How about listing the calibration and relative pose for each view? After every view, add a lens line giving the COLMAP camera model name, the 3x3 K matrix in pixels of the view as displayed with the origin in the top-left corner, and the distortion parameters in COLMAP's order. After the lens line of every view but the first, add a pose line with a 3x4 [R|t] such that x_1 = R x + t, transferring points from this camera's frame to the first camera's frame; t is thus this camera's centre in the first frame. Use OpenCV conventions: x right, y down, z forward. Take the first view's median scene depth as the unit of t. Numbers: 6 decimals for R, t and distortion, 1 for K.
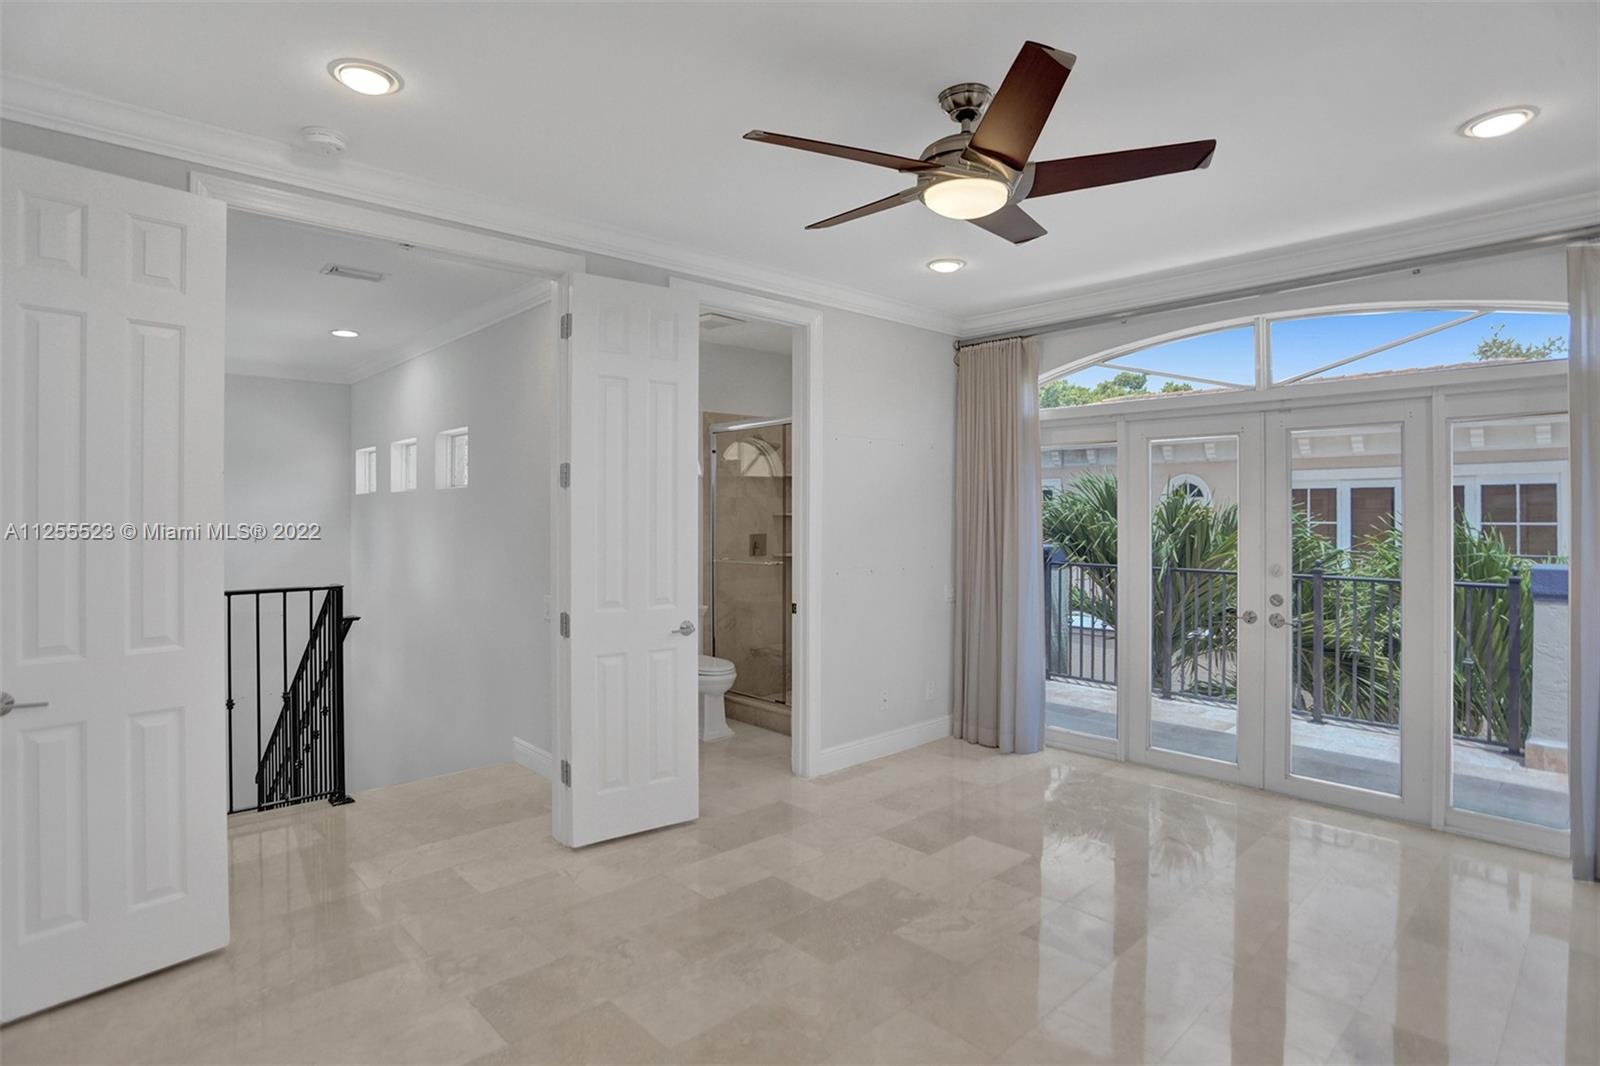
lens RADIAL K [[823.3, 0, 799.9], [0, 823.3, 517.5], [0, 0, 1]] dist [-0.038813, 0.000317]
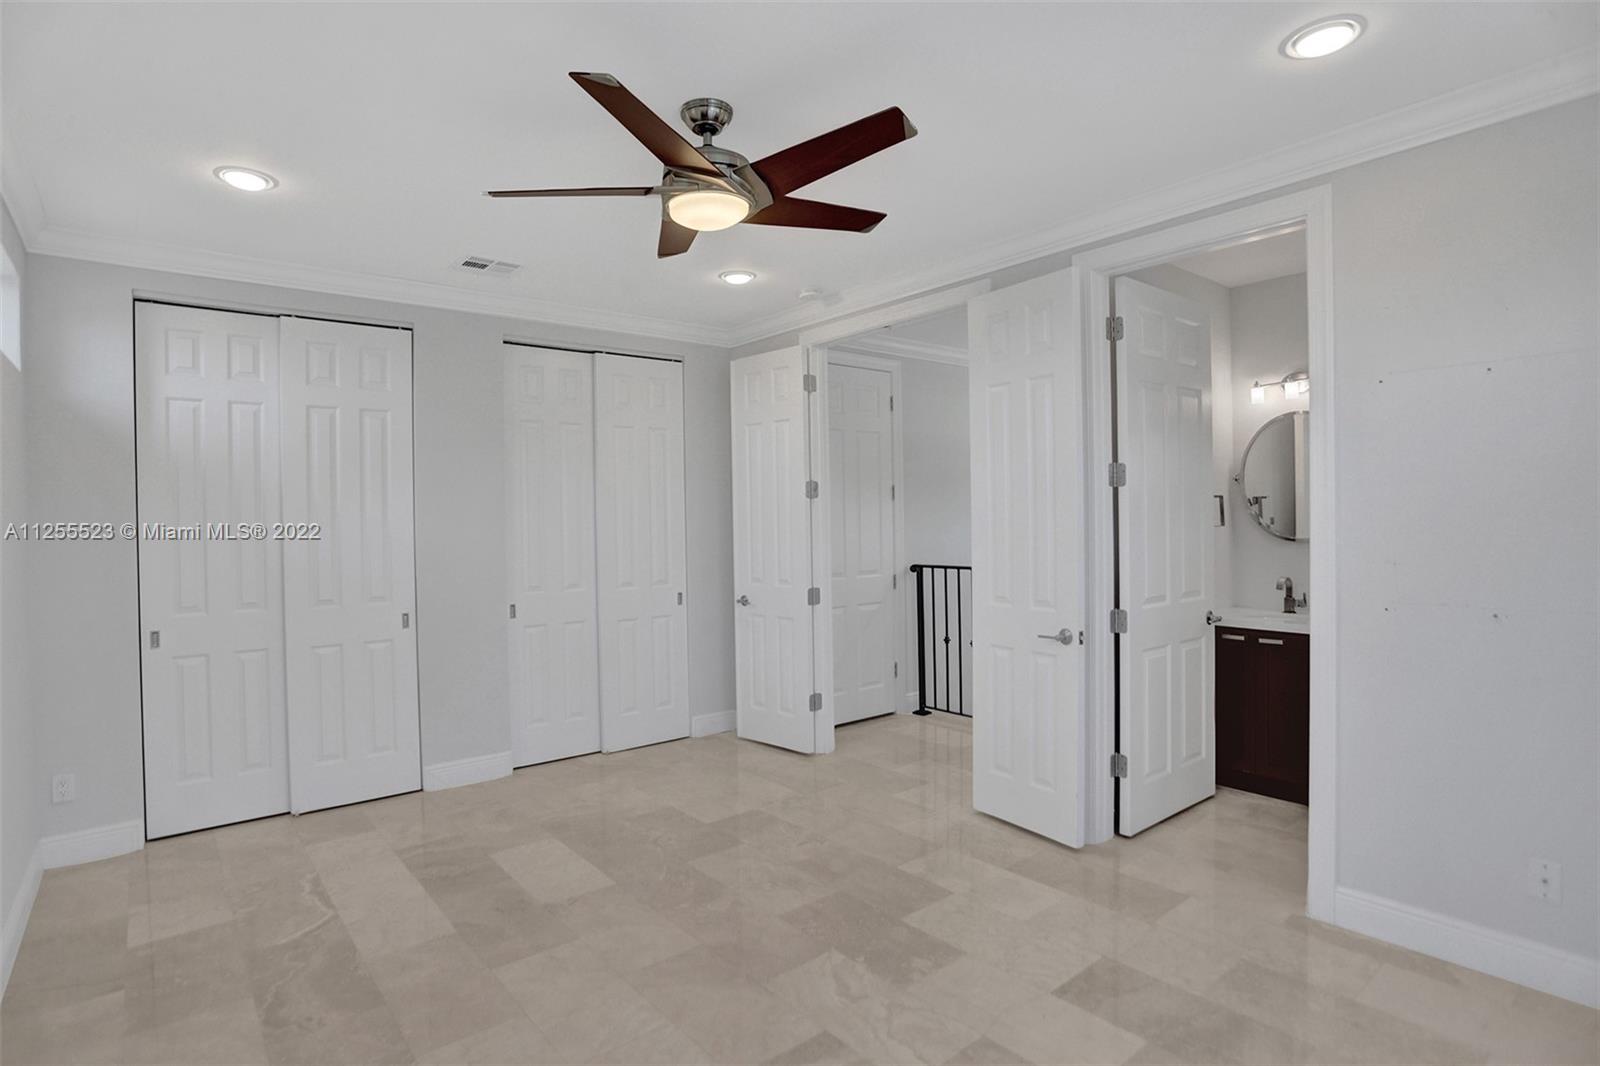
lens RADIAL K [[823.3, 0, 795.0], [0, 823.3, 529.3], [0, 0, 1]] dist [-0.038813, 0.000317]
pose [[-0.064557, 0.016613, -0.997776, 0.870673], [0.011571, 0.999807, 0.015898, -0.004139], [0.997847, -0.010519, -0.064737, 0.830501]]
